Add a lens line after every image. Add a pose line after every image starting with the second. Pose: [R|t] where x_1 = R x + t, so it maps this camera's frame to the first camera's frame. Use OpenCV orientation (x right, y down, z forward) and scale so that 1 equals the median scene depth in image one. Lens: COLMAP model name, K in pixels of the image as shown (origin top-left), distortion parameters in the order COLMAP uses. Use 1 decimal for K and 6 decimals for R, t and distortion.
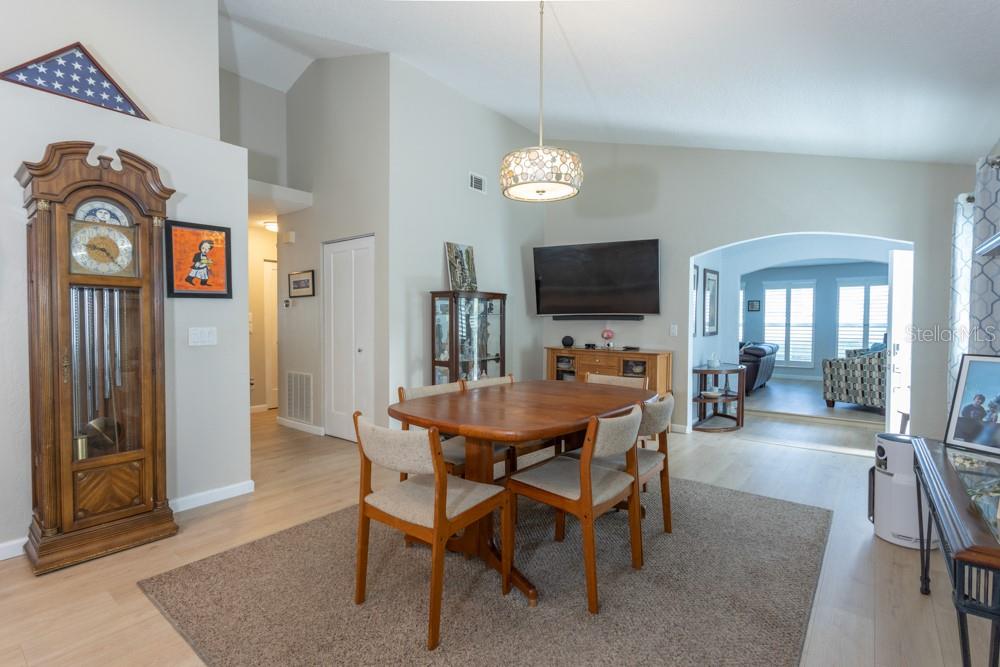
lens RADIAL K [[474.2, 0, 500.0], [0, 474.2, 333.5], [0, 0, 1]] dist [-0.000326, 0.000016]
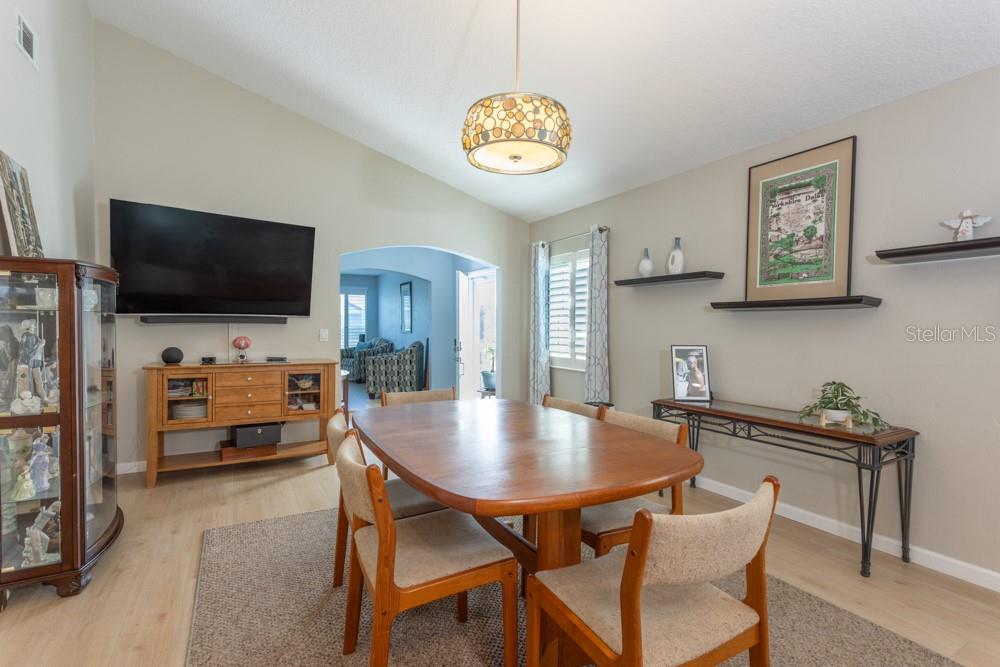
lens RADIAL K [[477.2, 0, 495.3], [0, 477.2, 335.4], [0, 0, 1]] dist [0.002733, 0.000652]
pose [[0.379601, -0.020932, 0.924914, -0.541308], [0.019995, 0.999696, 0.014418, -0.021354], [-0.924934, 0.013021, 0.379904, 0.621845]]
